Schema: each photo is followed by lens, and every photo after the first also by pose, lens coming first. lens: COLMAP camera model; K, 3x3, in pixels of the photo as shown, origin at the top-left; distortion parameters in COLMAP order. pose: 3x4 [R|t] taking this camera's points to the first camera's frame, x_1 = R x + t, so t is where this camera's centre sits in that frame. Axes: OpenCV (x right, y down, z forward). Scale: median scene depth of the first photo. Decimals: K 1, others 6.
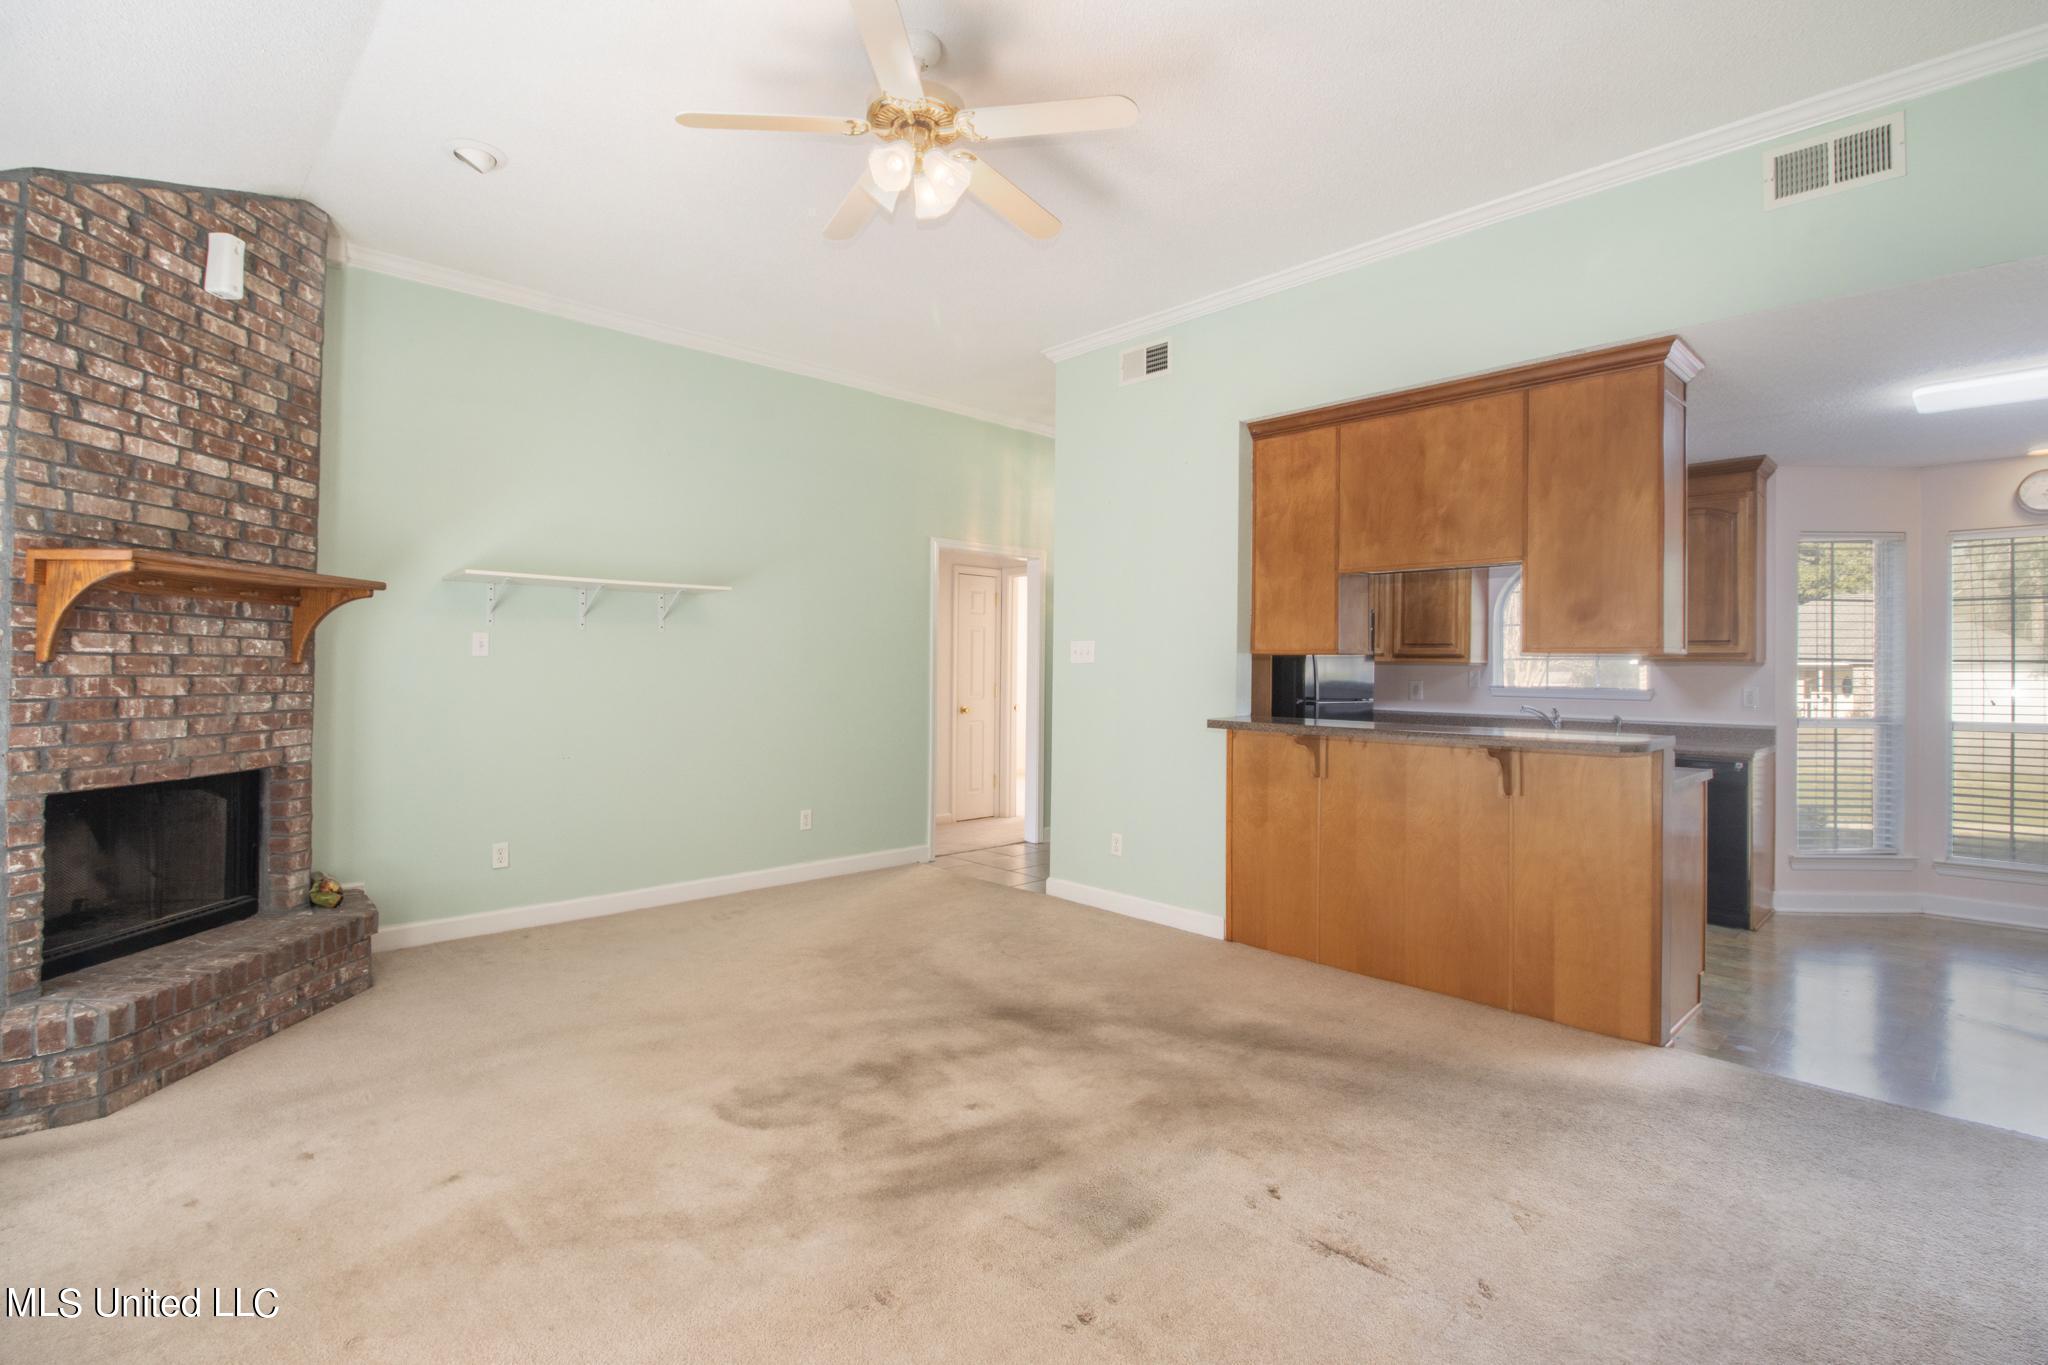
lens RADIAL K [[952.4, 0, 1017.0], [0, 952.4, 656.5], [0, 0, 1]] dist [0.002125, -0.014365]
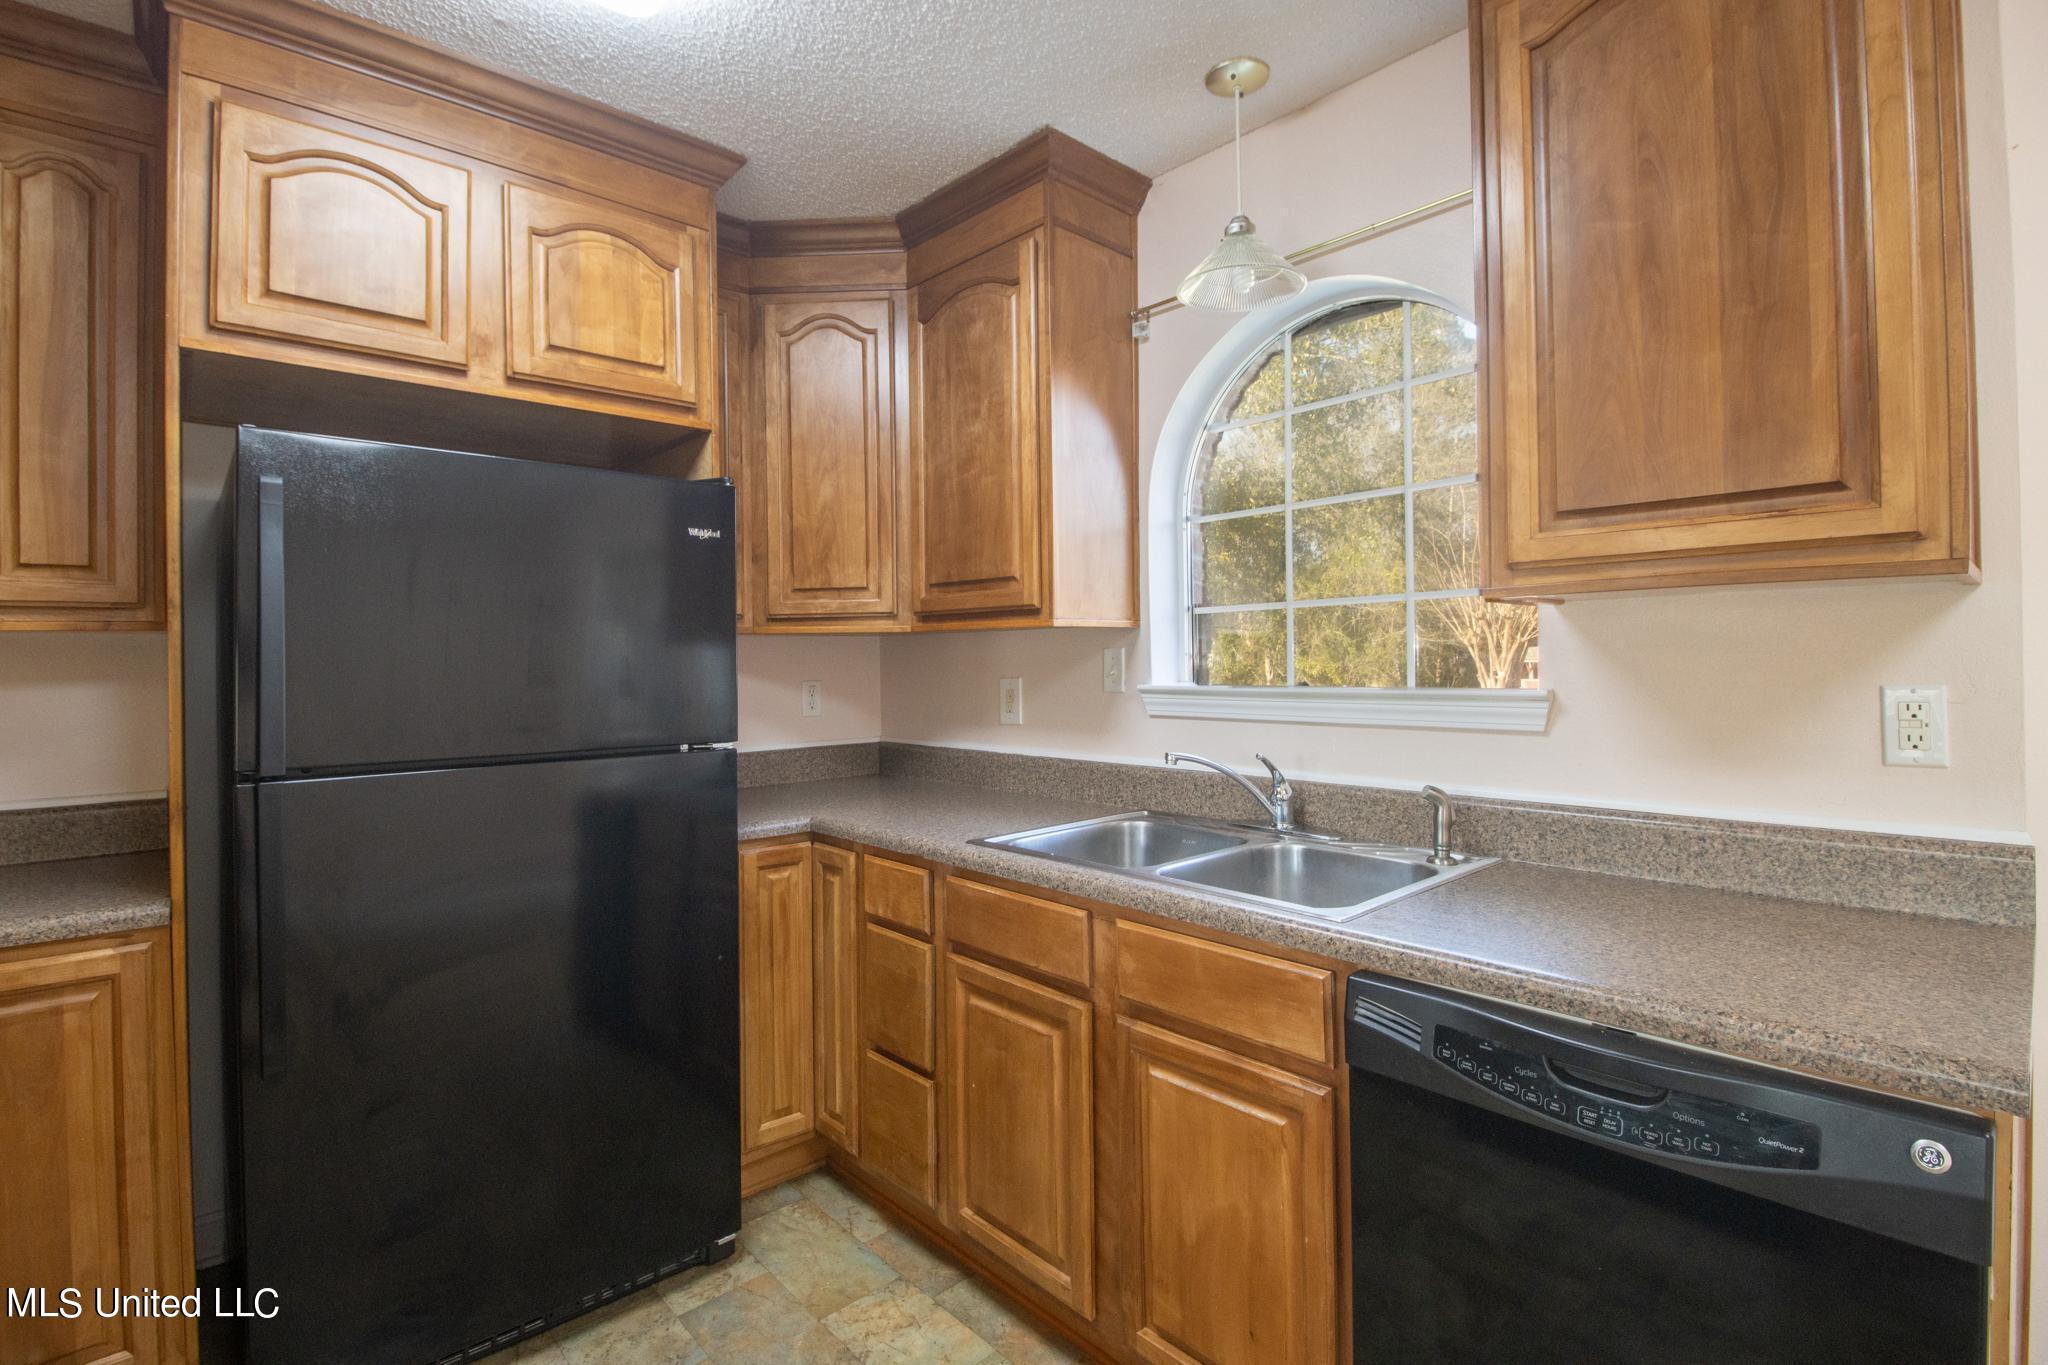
lens RADIAL K [[952.4, 0, 1017.0], [0, 952.4, 656.5], [0, 0, 1]] dist [0.002125, -0.014365]
pose [[0.999400, -0.029192, -0.018638, 0.911048], [0.029361, 0.999530, 0.008821, 0.026877], [0.018372, -0.009363, 0.999787, 1.258887]]
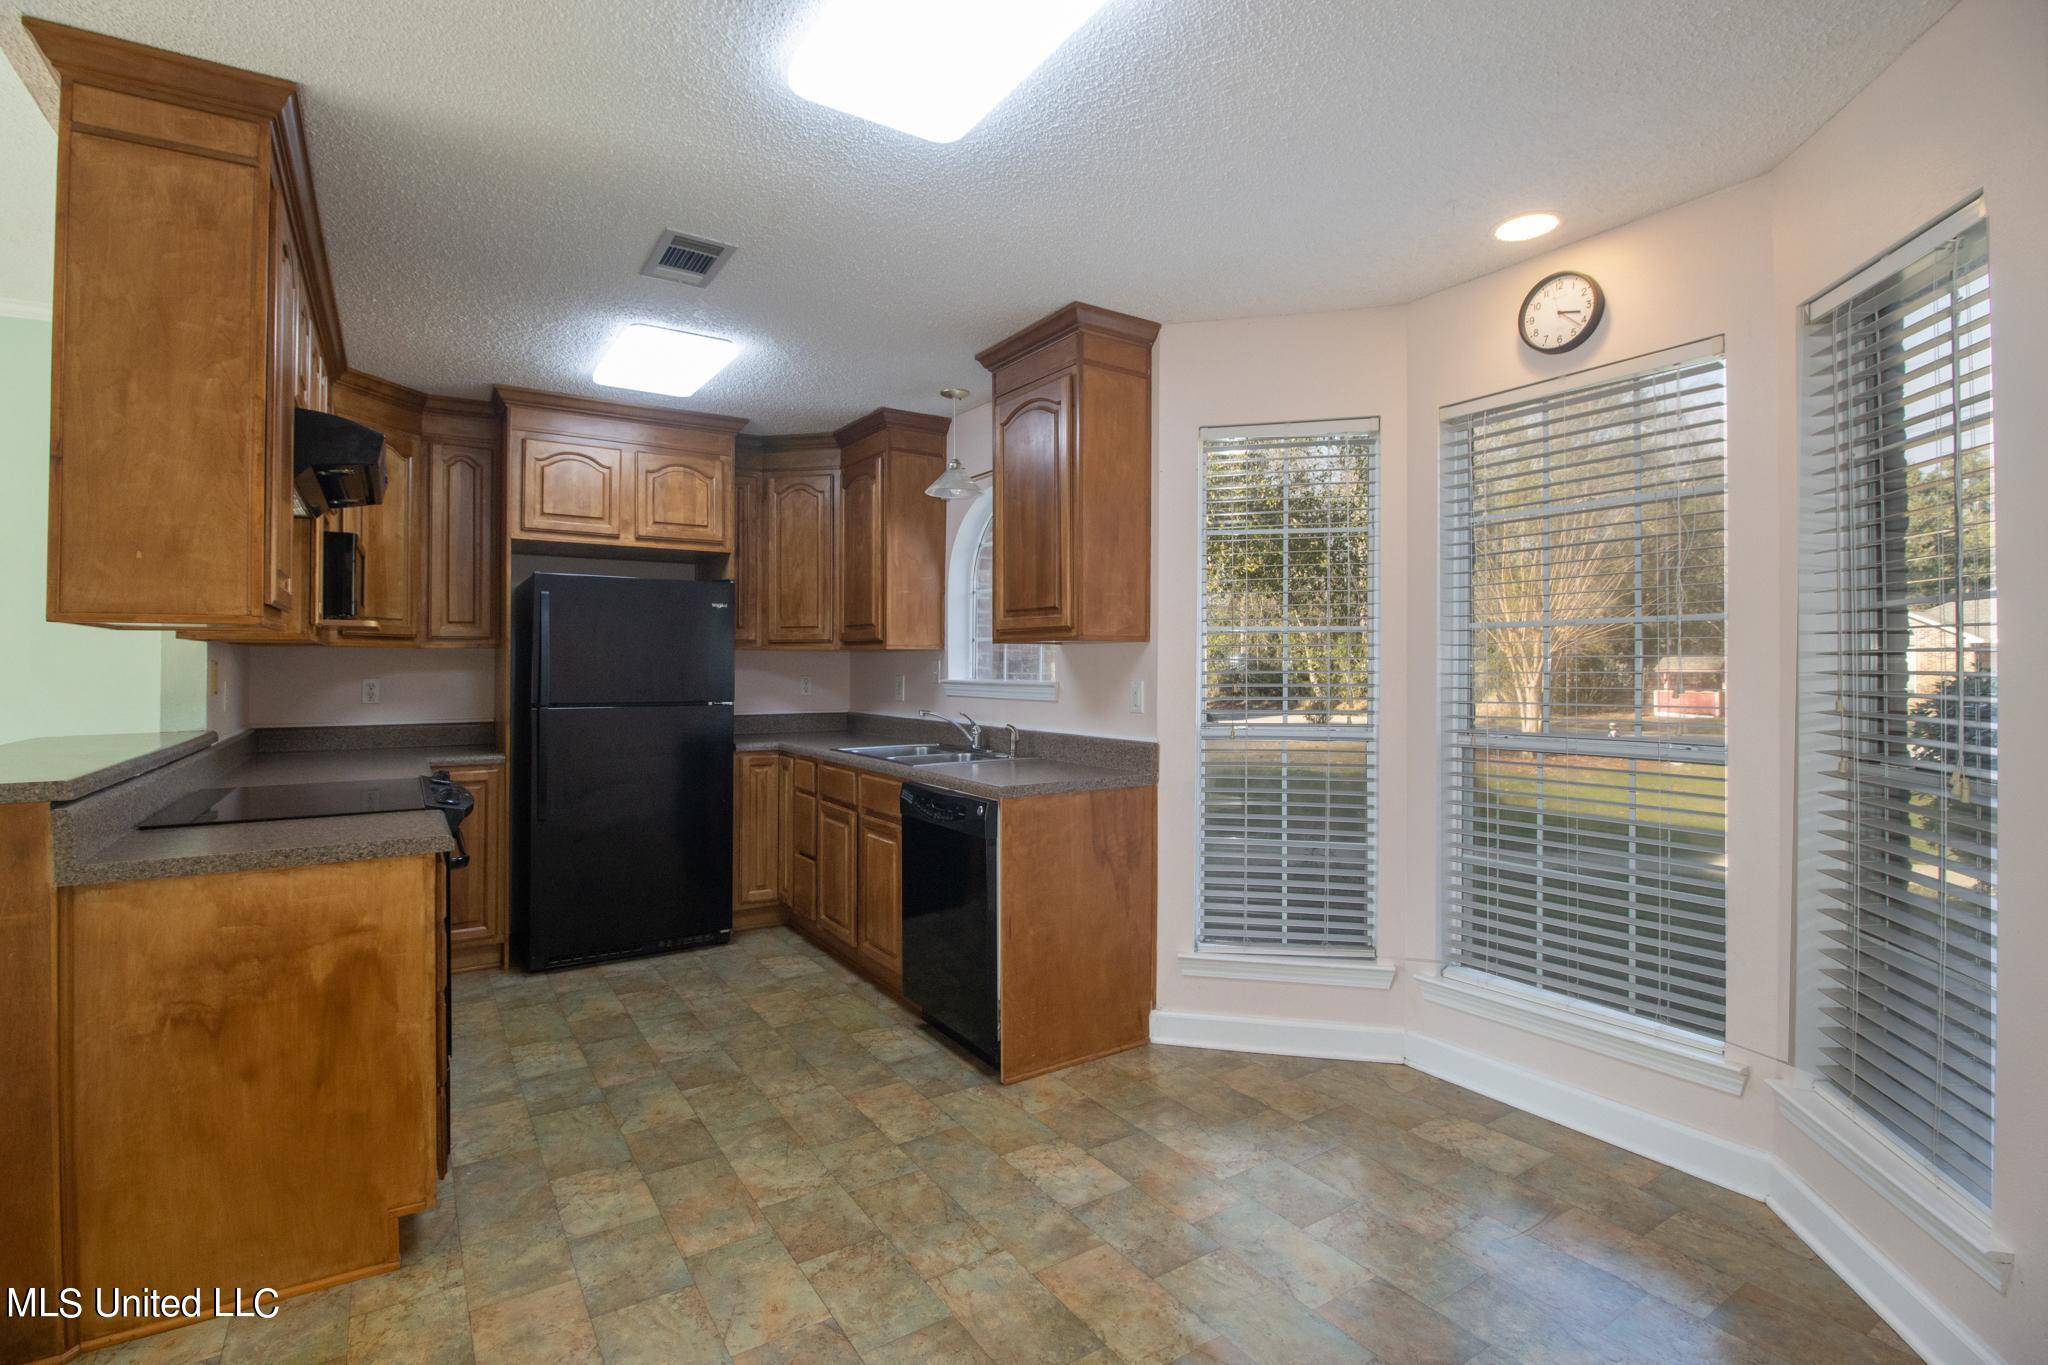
lens RADIAL K [[952.4, 0, 1017.0], [0, 952.4, 656.5], [0, 0, 1]] dist [0.002125, -0.014365]
pose [[0.983585, -0.015841, -0.179750, 1.361000], [0.016164, 0.999869, 0.000329, 0.024941], [0.179721, -0.003229, 0.983712, 0.613026]]
